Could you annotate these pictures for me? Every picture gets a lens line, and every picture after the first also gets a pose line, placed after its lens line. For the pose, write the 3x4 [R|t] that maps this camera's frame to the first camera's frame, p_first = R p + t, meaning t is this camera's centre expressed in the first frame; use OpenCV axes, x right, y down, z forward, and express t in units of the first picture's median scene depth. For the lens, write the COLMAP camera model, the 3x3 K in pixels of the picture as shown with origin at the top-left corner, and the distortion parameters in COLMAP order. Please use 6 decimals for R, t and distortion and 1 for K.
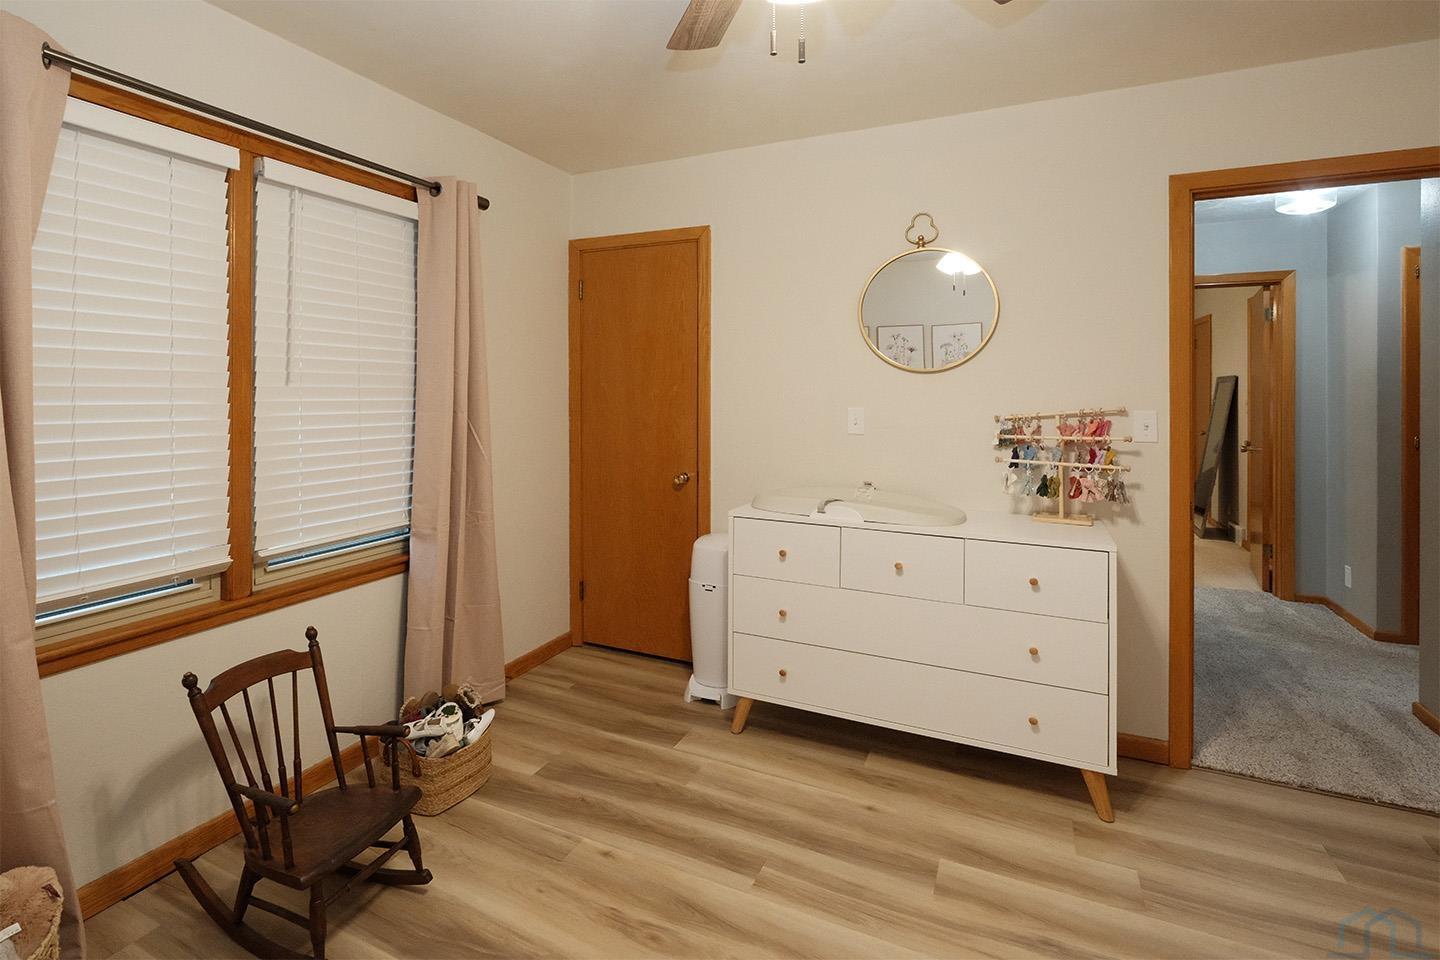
lens RADIAL K [[657.9, 0, 719.0], [0, 657.9, 396.5], [0, 0, 1]] dist [0.002199, 0.000439]
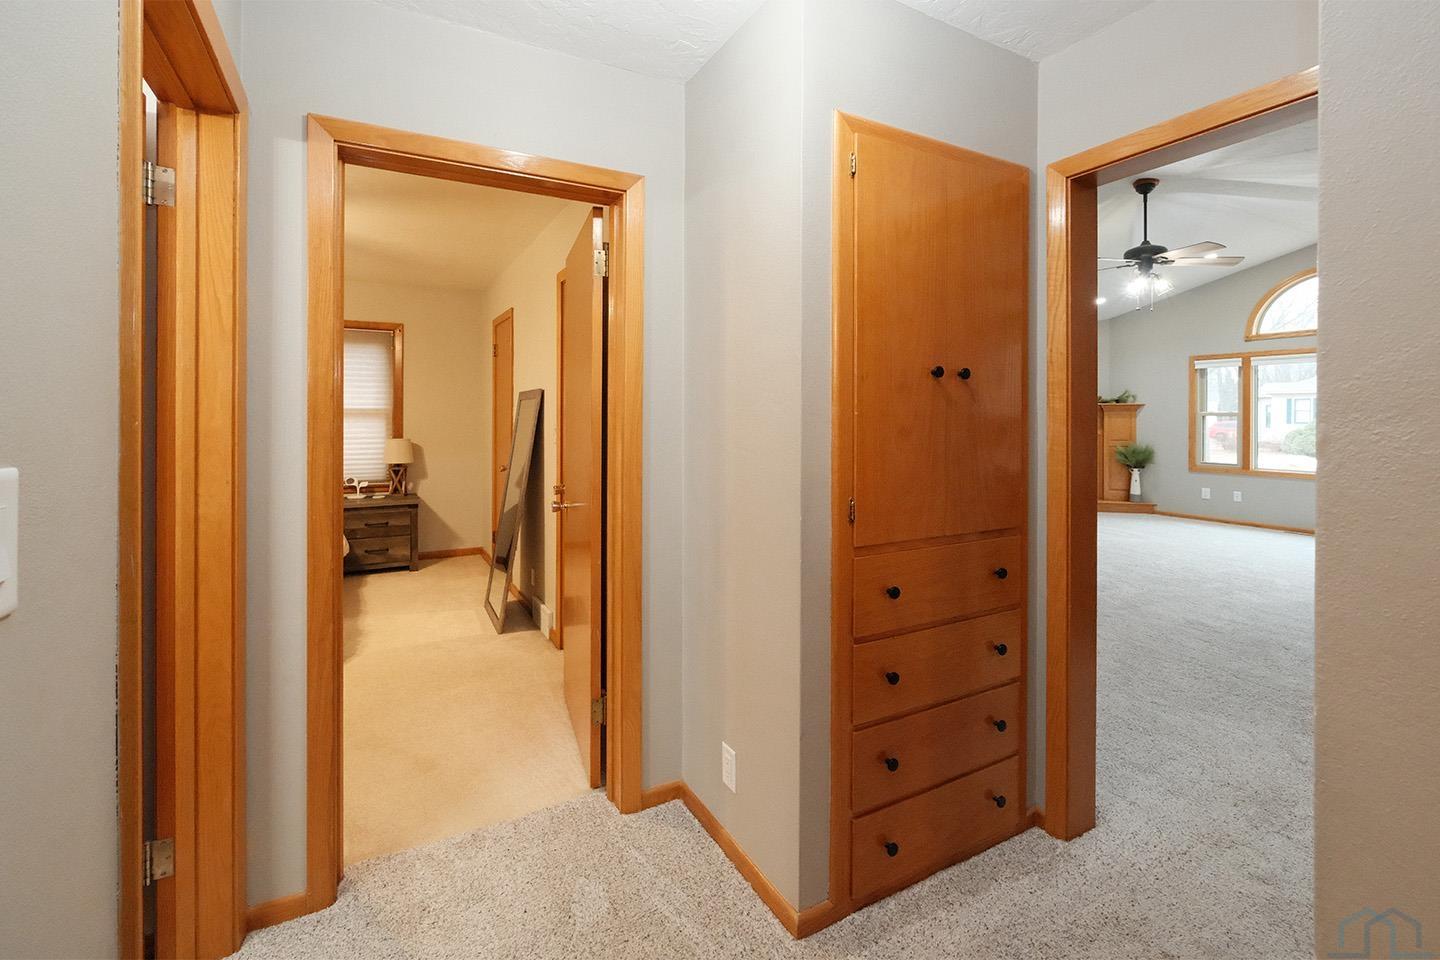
lens RADIAL K [[657.9, 0, 719.0], [0, 657.9, 396.5], [0, 0, 1]] dist [0.002199, 0.000439]
pose [[0.588273, 0.022202, 0.808358, 0.349064], [0.006897, 0.999449, -0.032469, 0.000641], [-0.808633, 0.024676, 0.587795, 0.462220]]
